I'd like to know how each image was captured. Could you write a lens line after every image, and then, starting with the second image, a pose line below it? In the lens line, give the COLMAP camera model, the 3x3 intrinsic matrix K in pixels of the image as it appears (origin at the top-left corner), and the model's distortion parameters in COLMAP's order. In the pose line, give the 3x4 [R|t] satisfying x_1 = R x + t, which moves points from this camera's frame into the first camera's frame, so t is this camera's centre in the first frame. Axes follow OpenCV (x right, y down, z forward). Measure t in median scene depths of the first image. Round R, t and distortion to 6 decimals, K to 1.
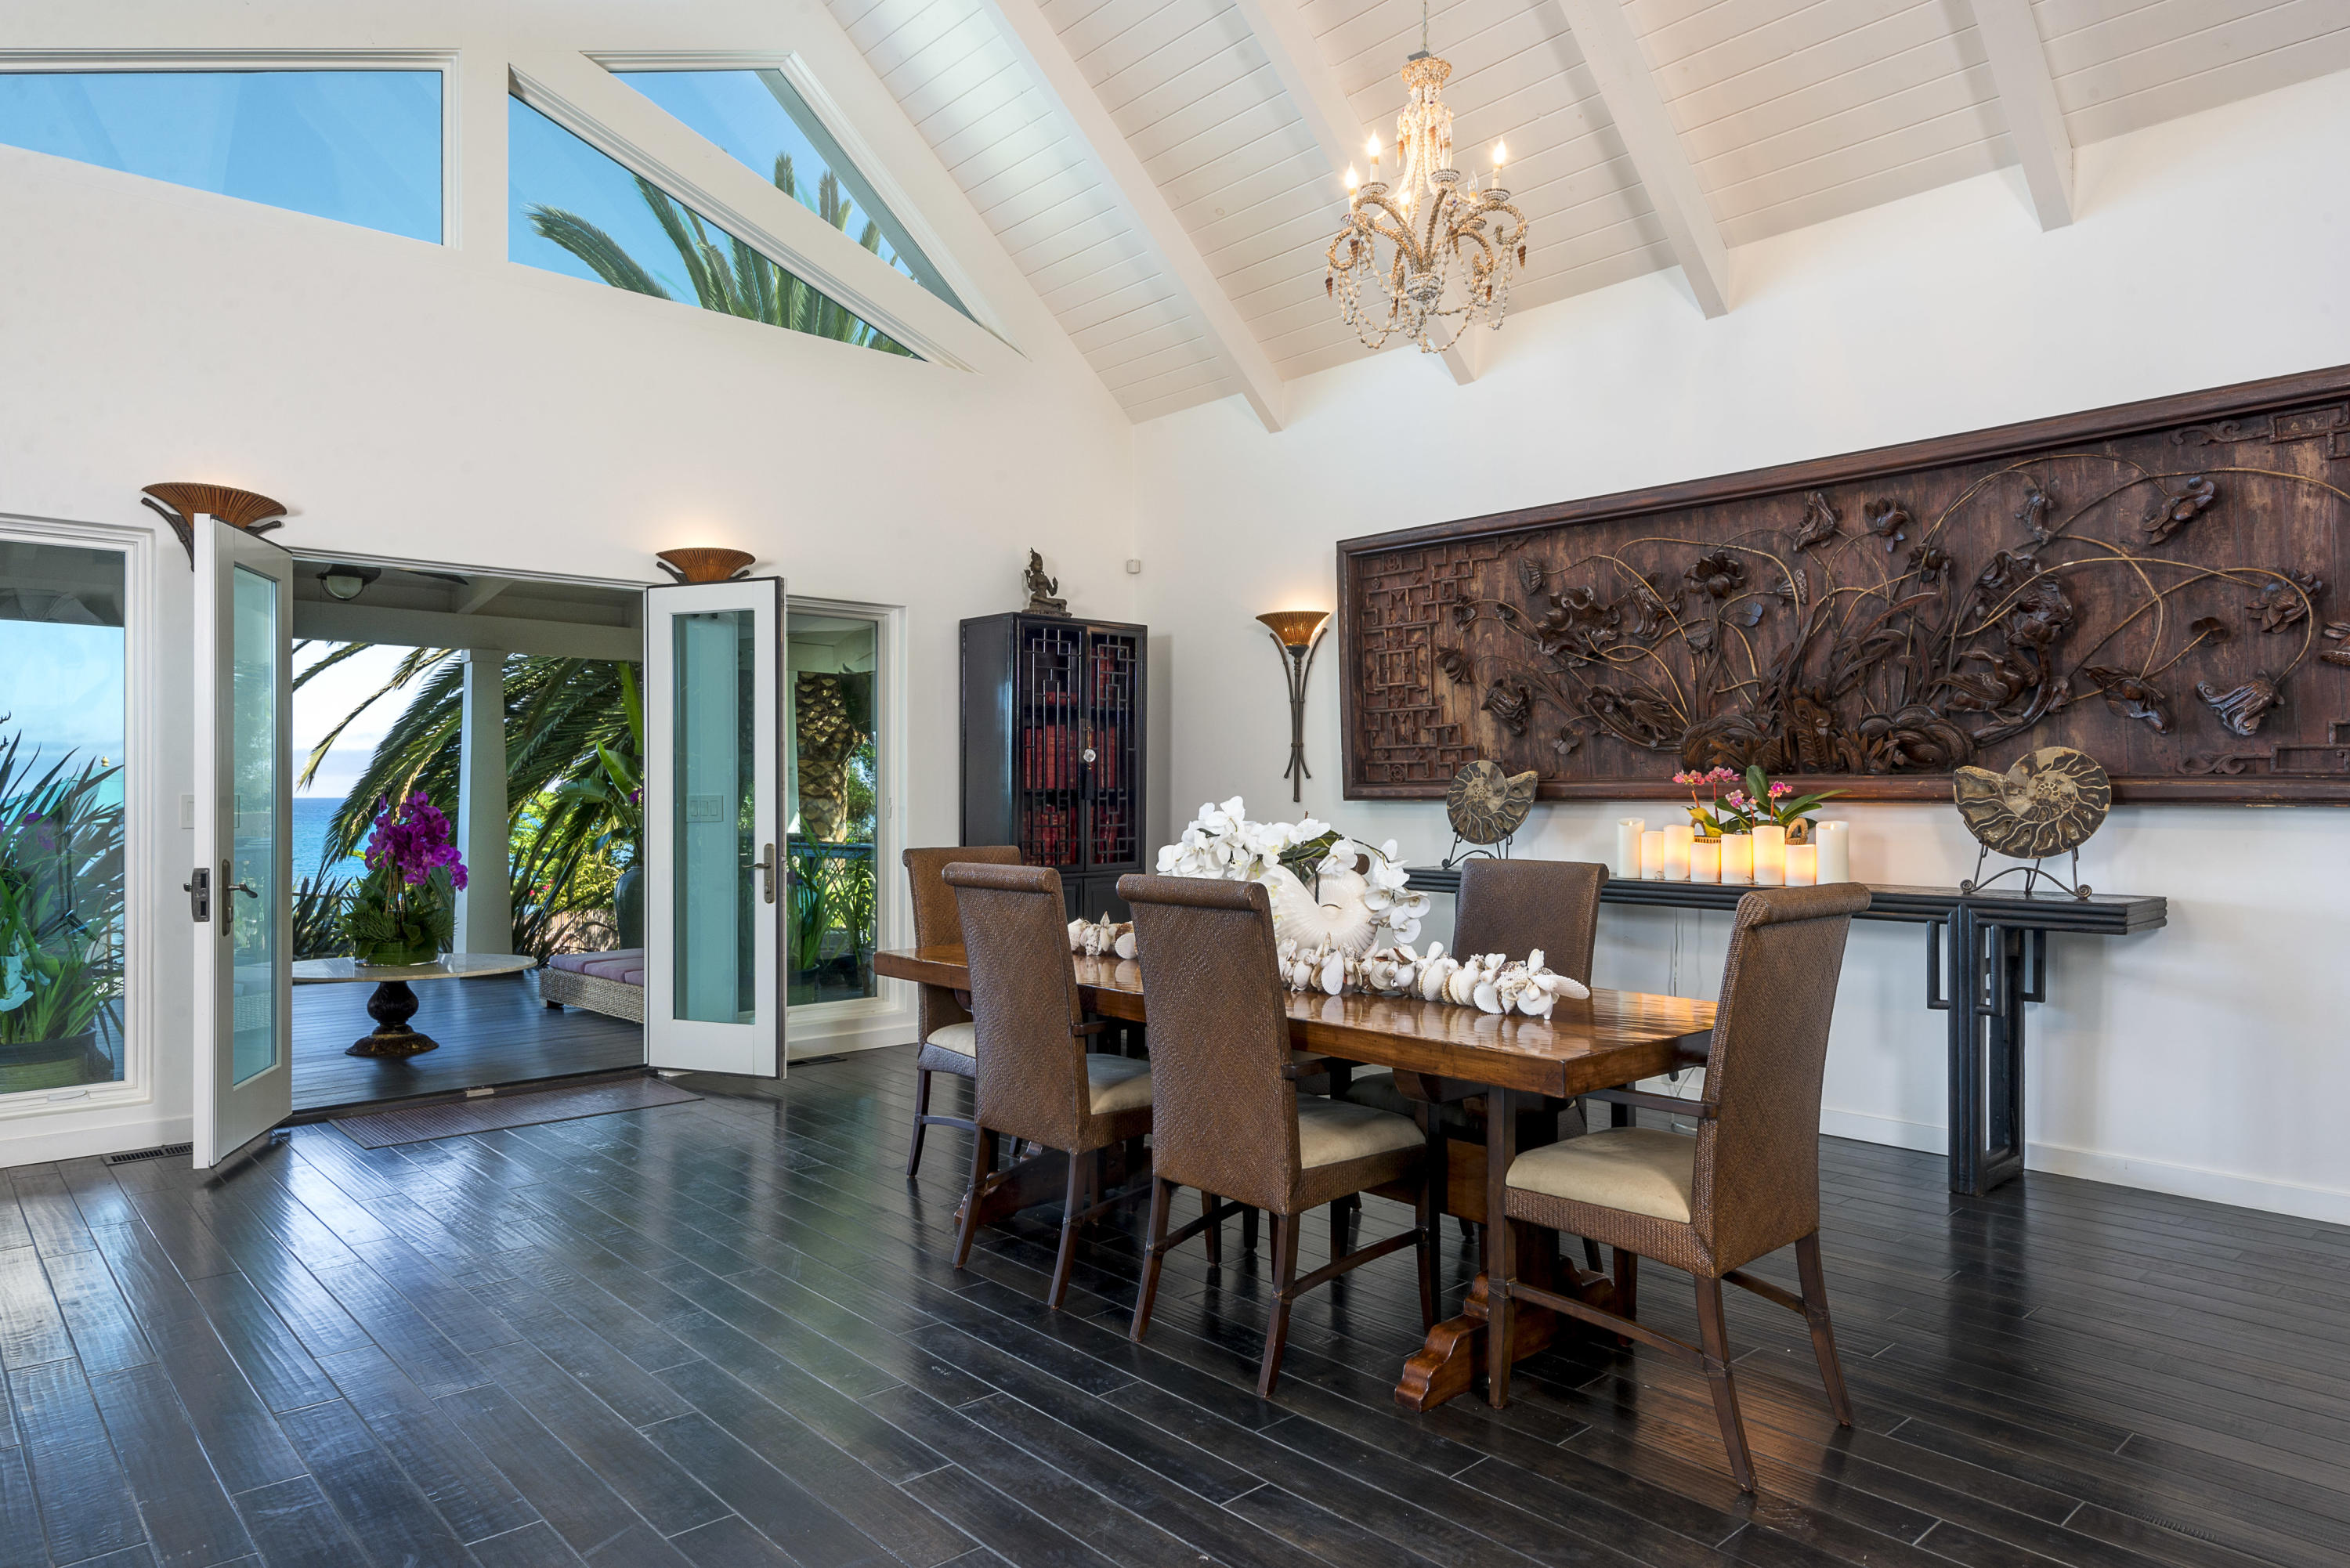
lens RADIAL K [[1406.1, 0, 1175.0], [0, 1406.1, 784.0], [0, 0, 1]] dist [0.043996, -0.034758]
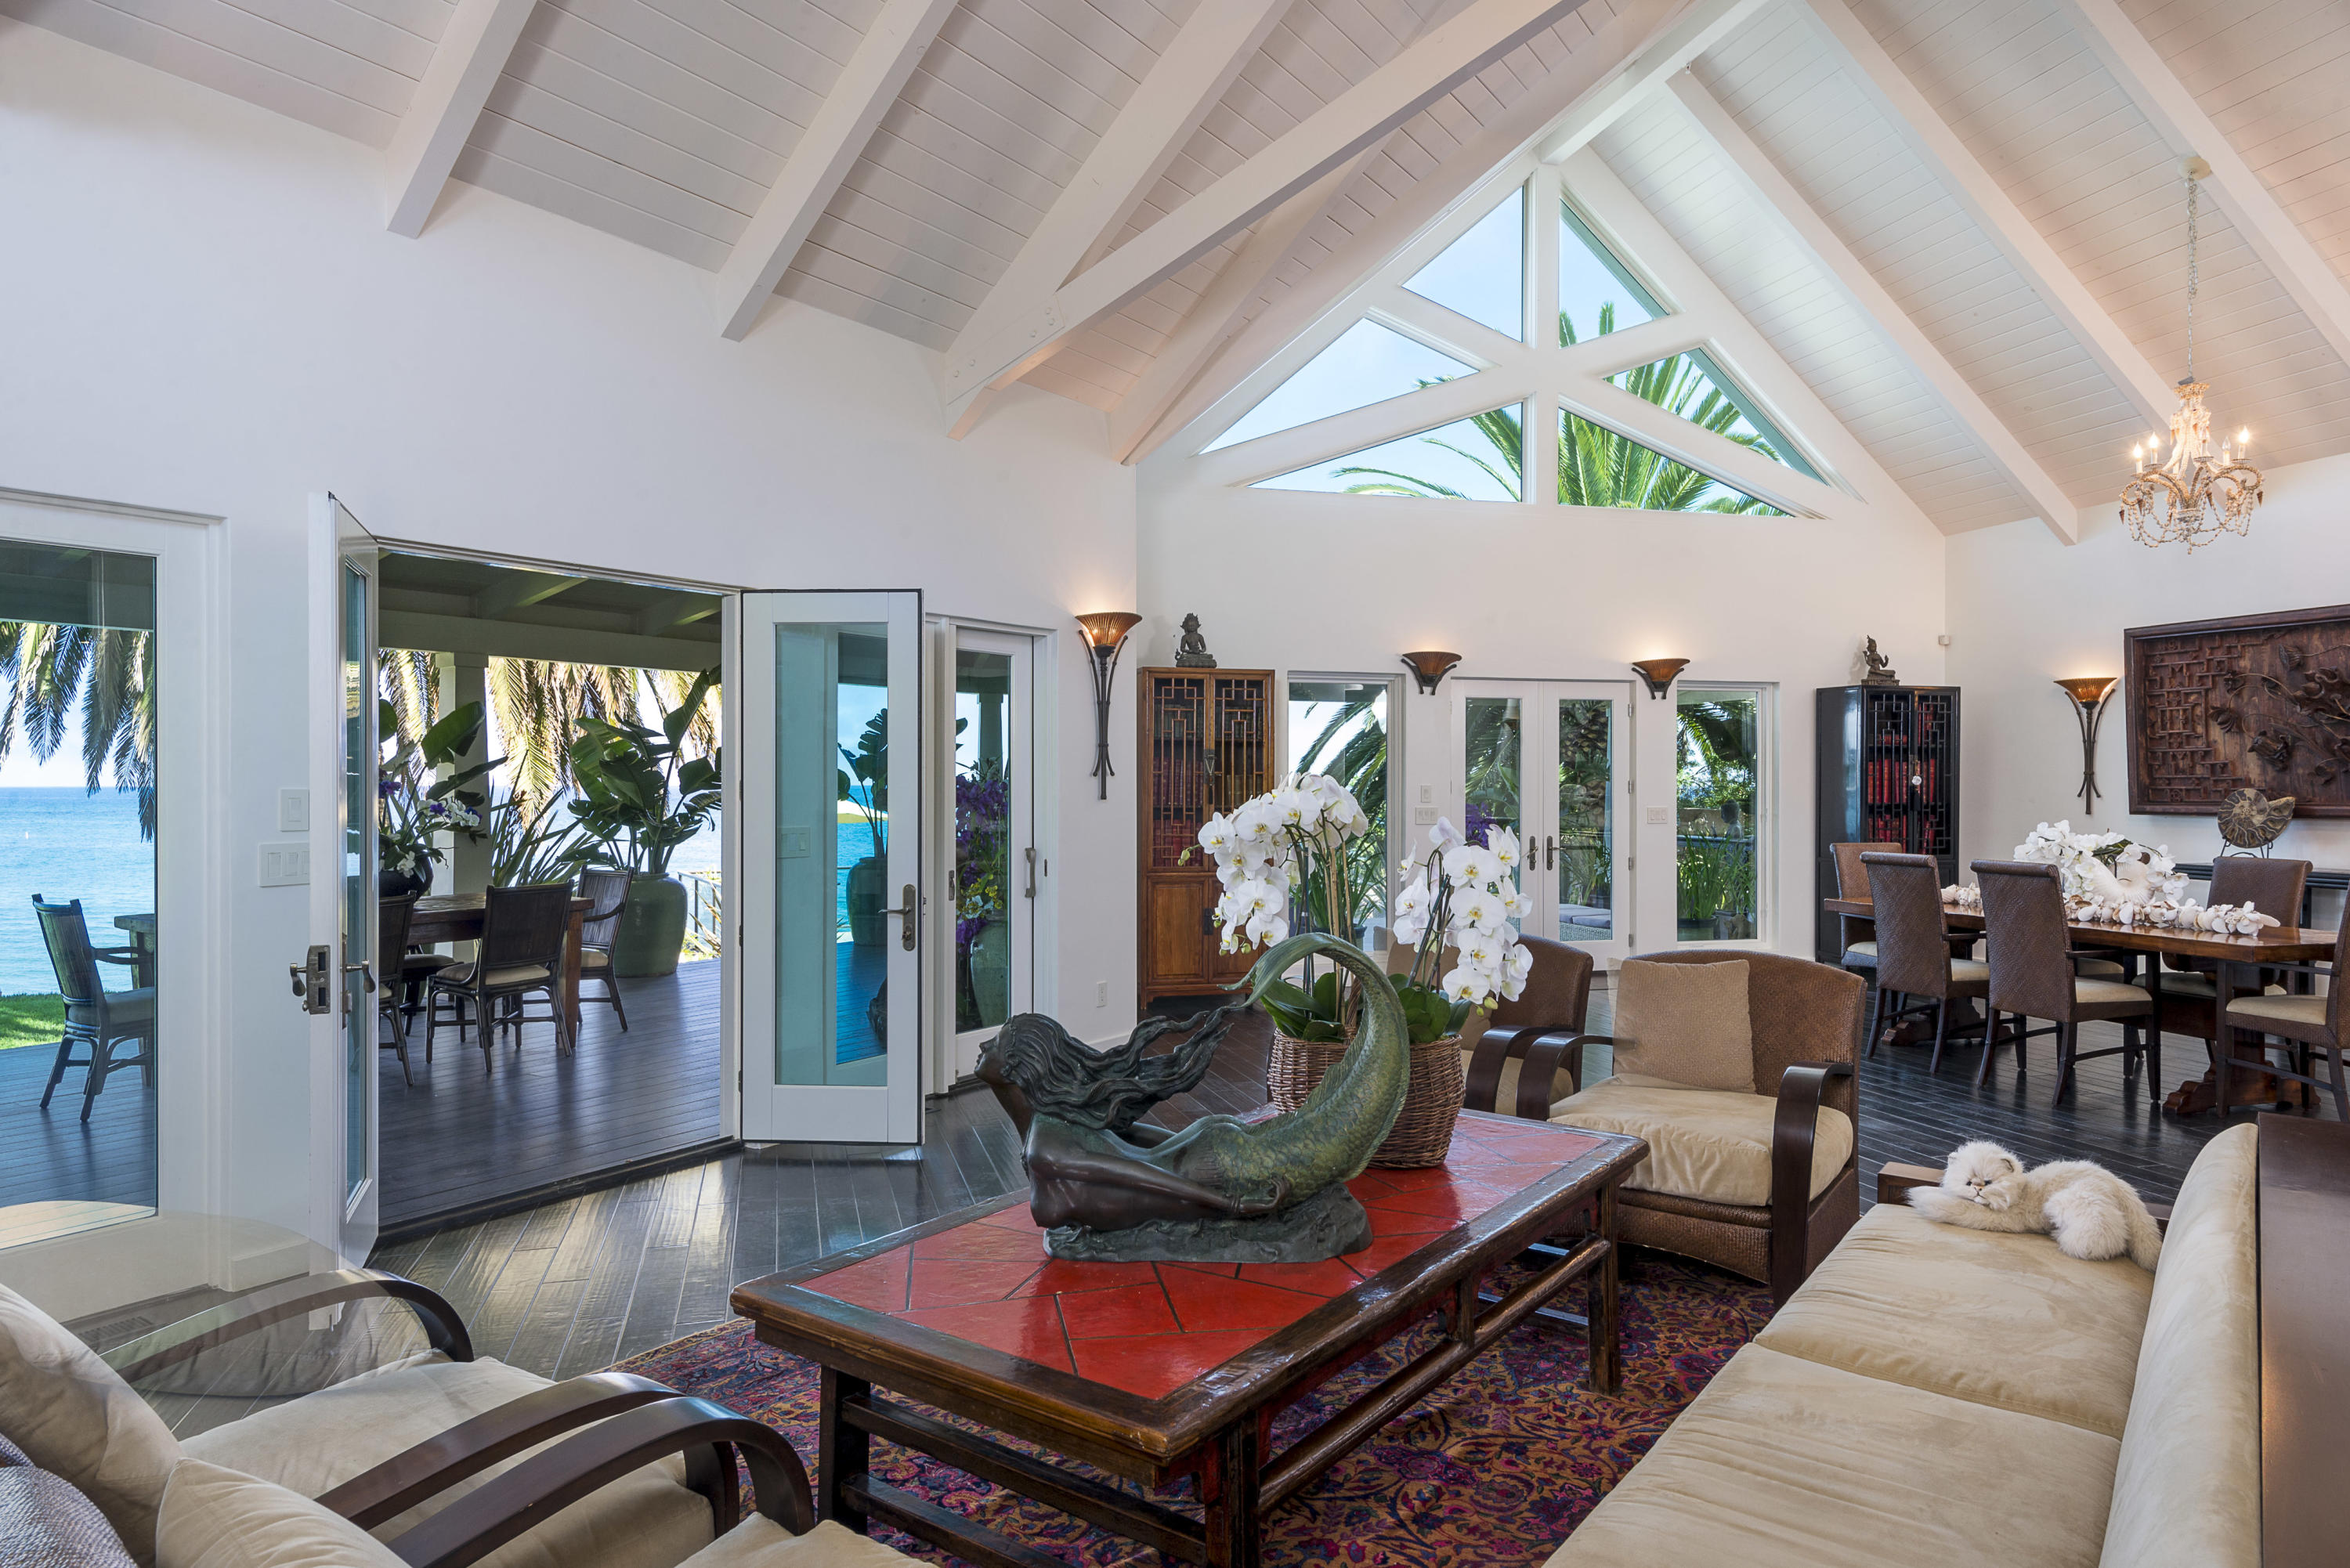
lens RADIAL K [[1406.1, 0, 1175.0], [0, 1406.1, 784.0], [0, 0, 1]] dist [0.043996, -0.034758]
pose [[0.892569, 0.000763, -0.450911, -0.096717], [0.003040, 0.999966, 0.007711, -0.034992], [0.450901, -0.008254, 0.892536, -0.750032]]
